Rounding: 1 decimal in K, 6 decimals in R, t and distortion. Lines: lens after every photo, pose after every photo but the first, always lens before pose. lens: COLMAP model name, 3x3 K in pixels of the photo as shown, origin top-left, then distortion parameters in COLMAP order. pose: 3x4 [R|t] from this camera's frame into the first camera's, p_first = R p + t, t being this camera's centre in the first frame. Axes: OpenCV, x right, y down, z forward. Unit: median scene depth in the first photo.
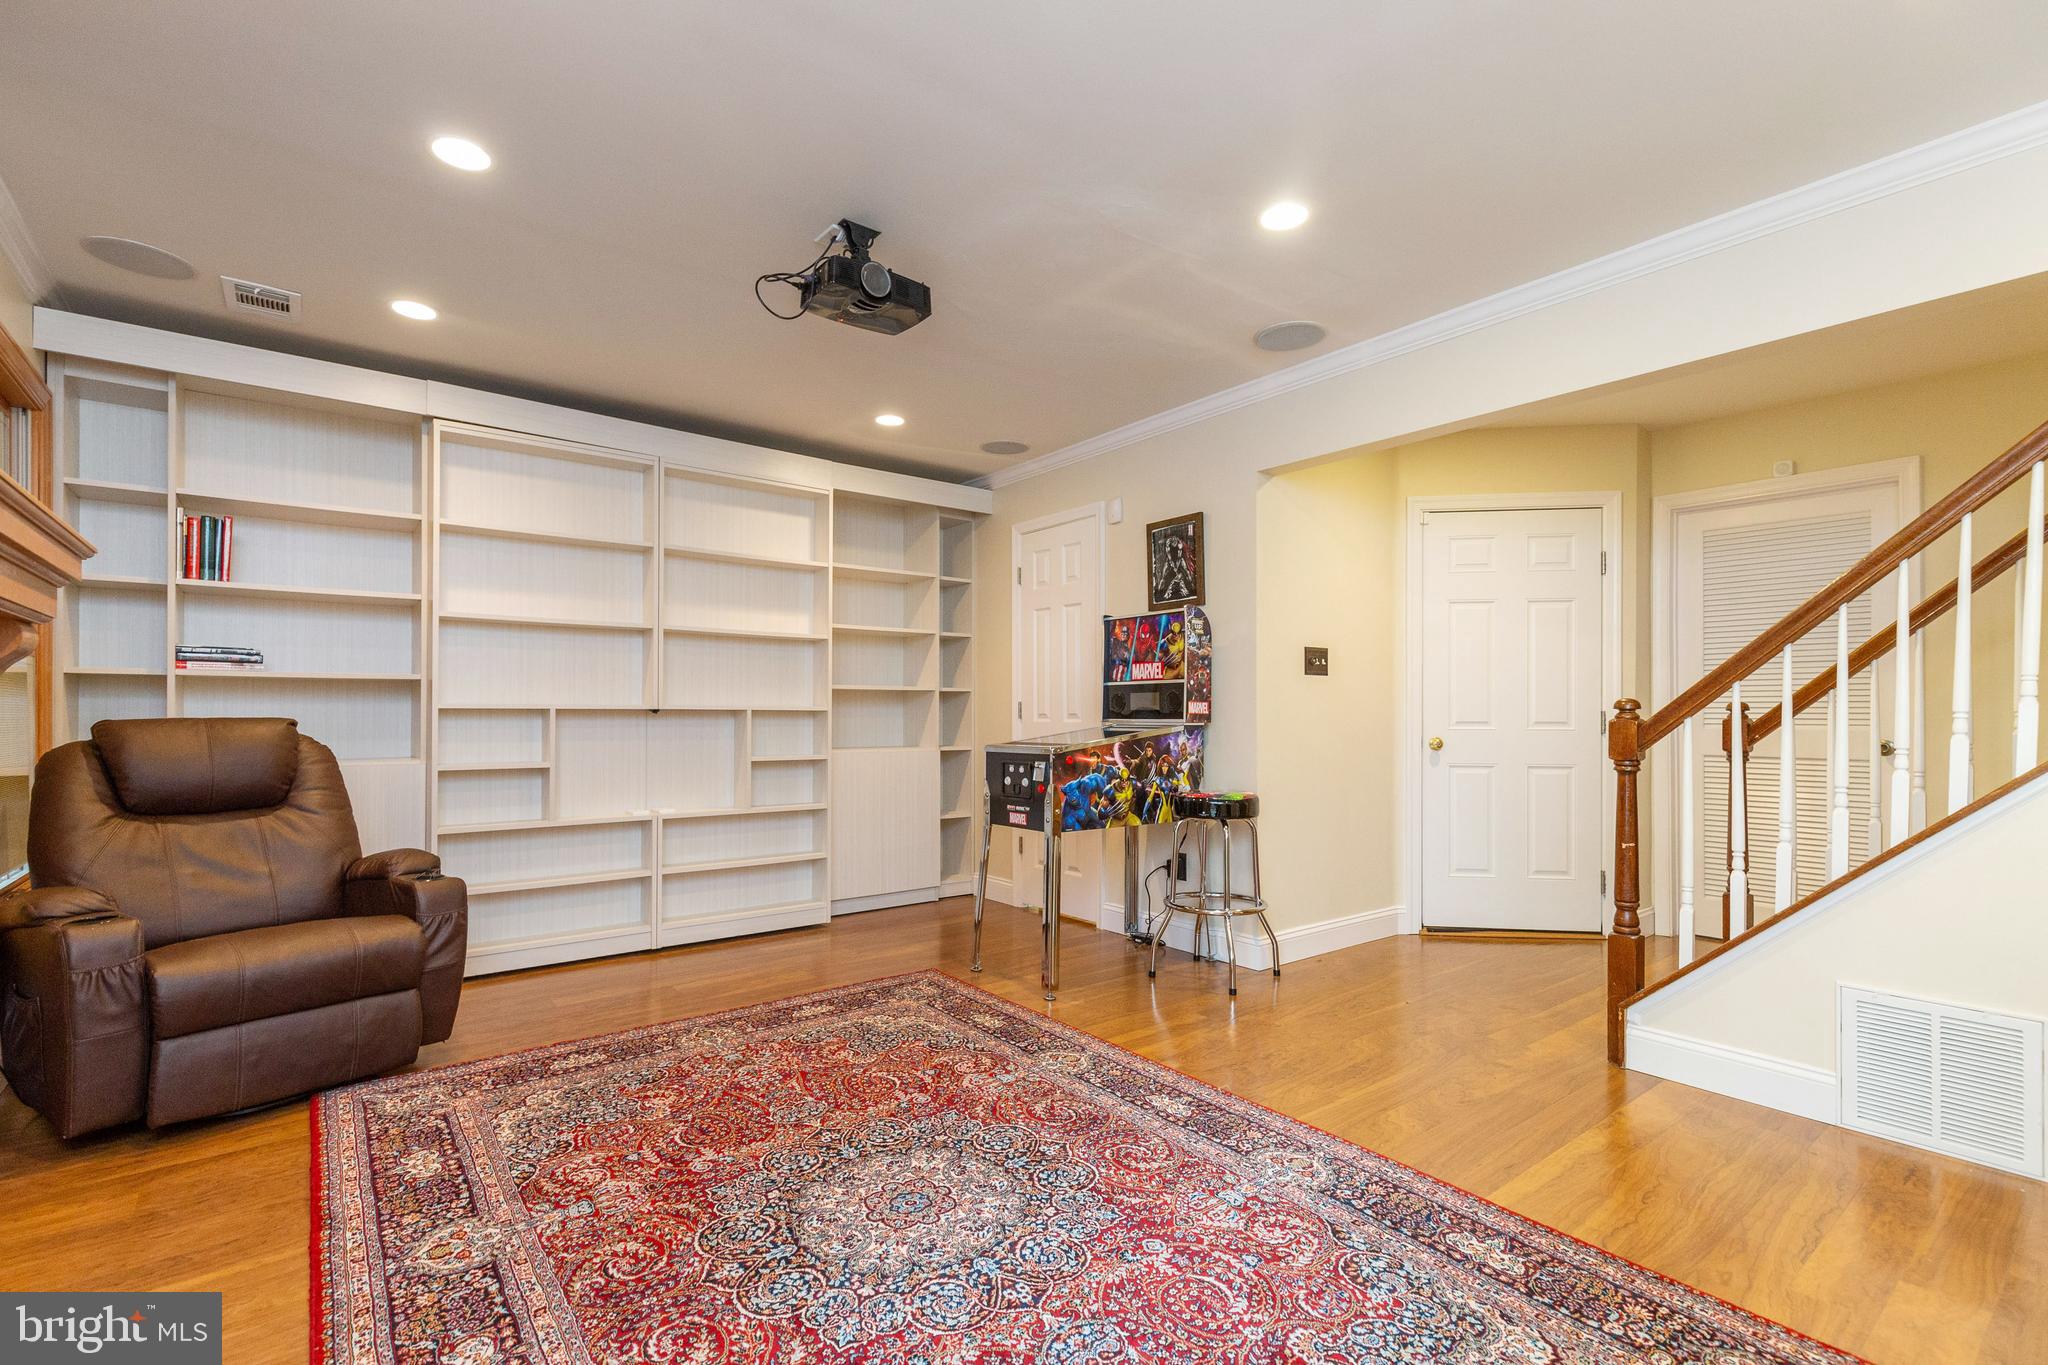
lens RADIAL K [[934.5, 0, 1023.5], [0, 934.5, 706.0], [0, 0, 1]] dist [0.014762, -0.000312]
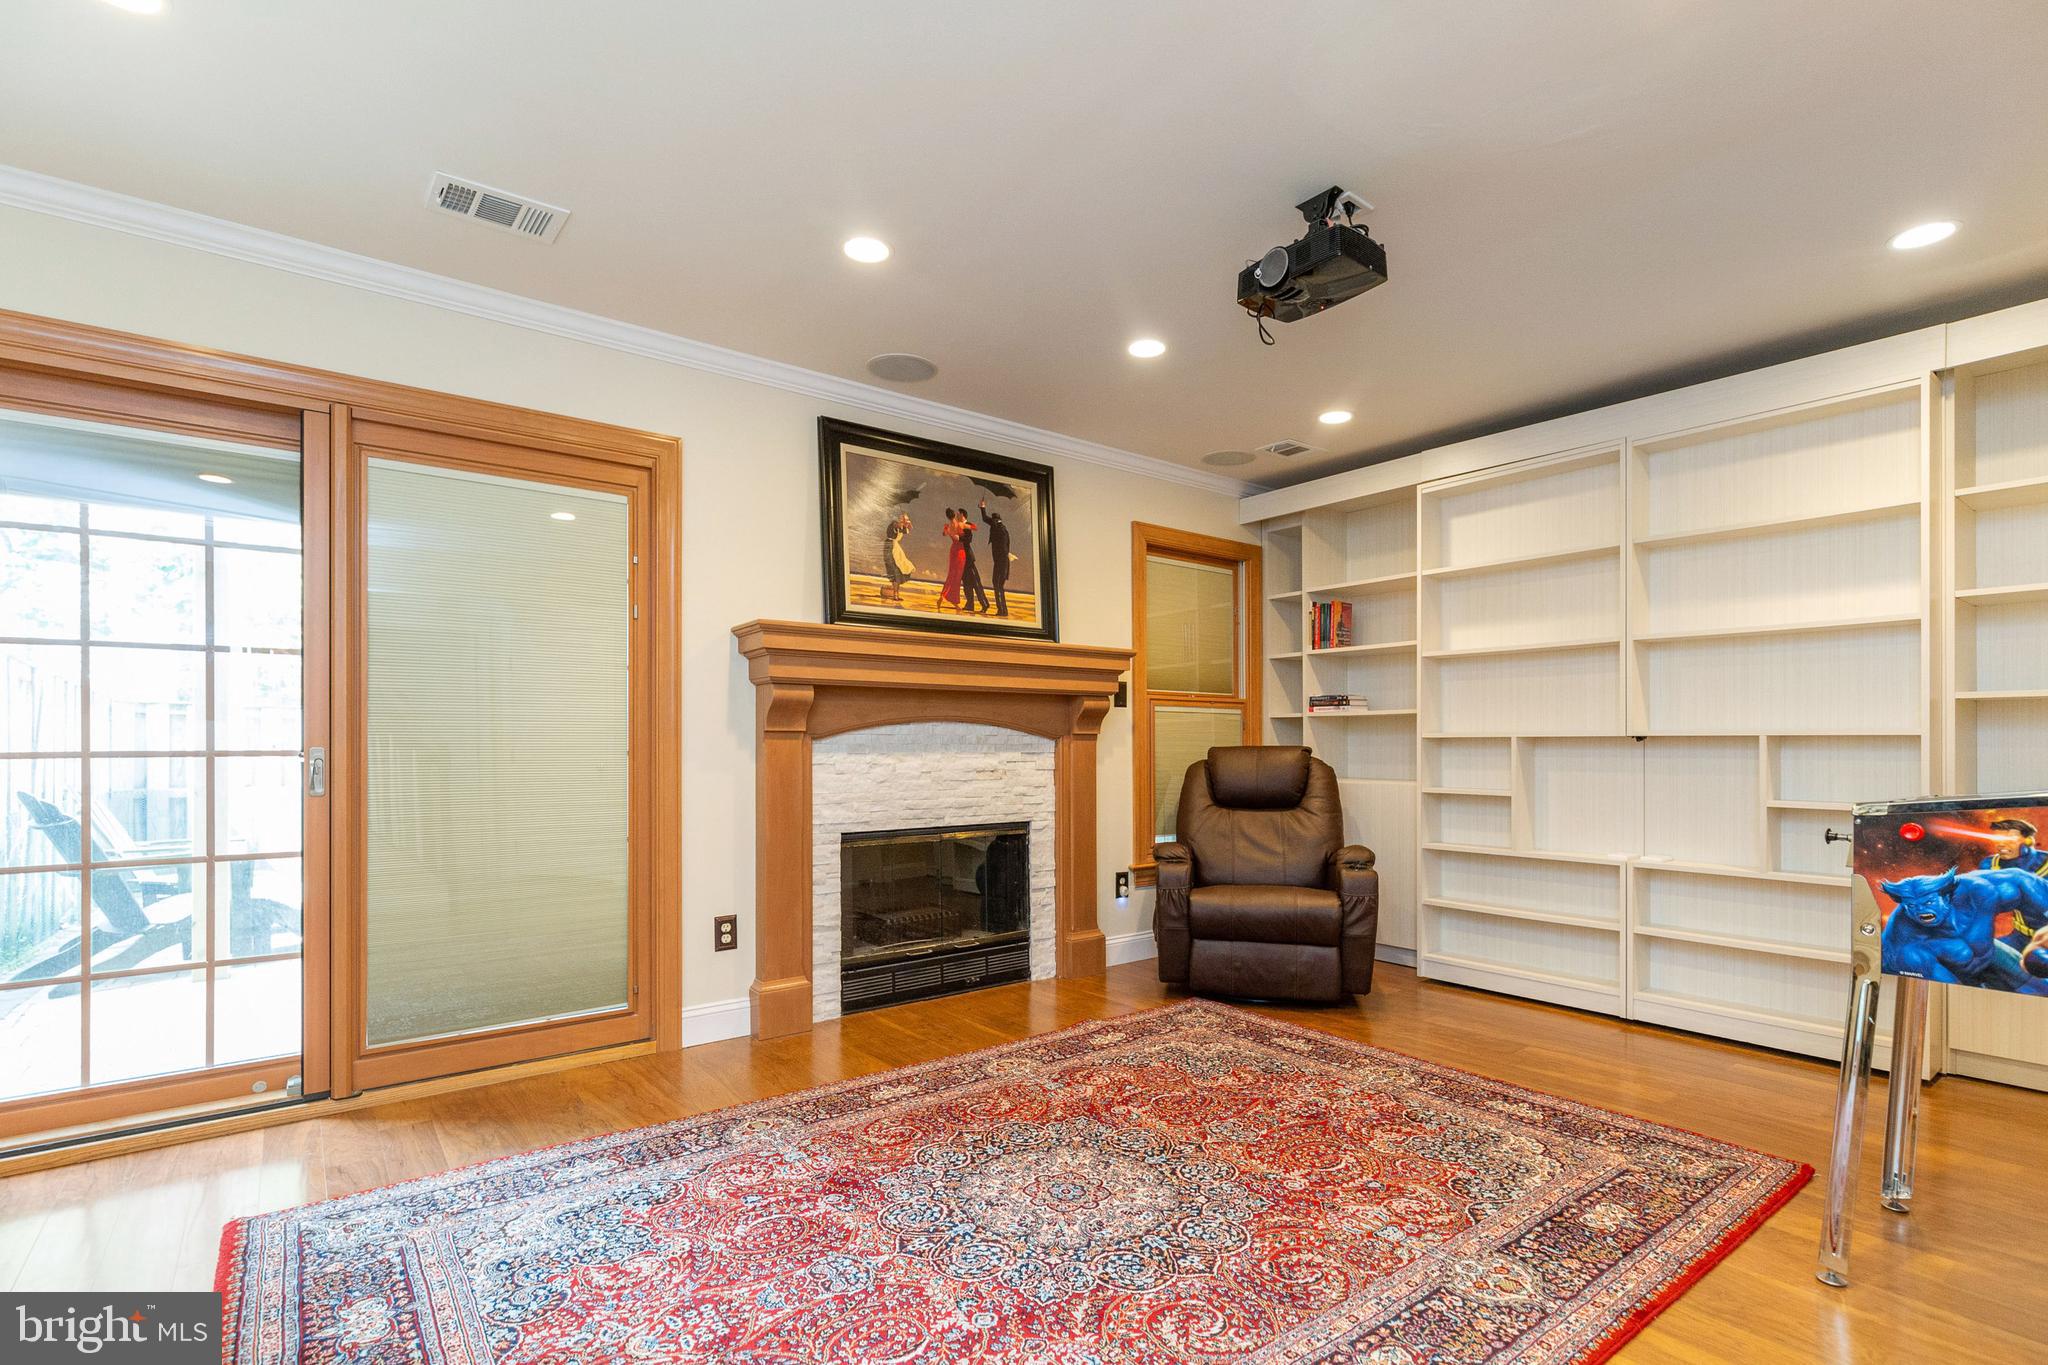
lens RADIAL K [[964.5, 0, 1042.8], [0, 964.5, 699.5], [0, 0, 1]] dist [0.014180, -0.000152]
pose [[0.006273, -0.046926, -0.998879, 0.895688], [0.010541, 0.998846, -0.046858, 0.011267], [0.999925, -0.010236, 0.006760, 0.849075]]
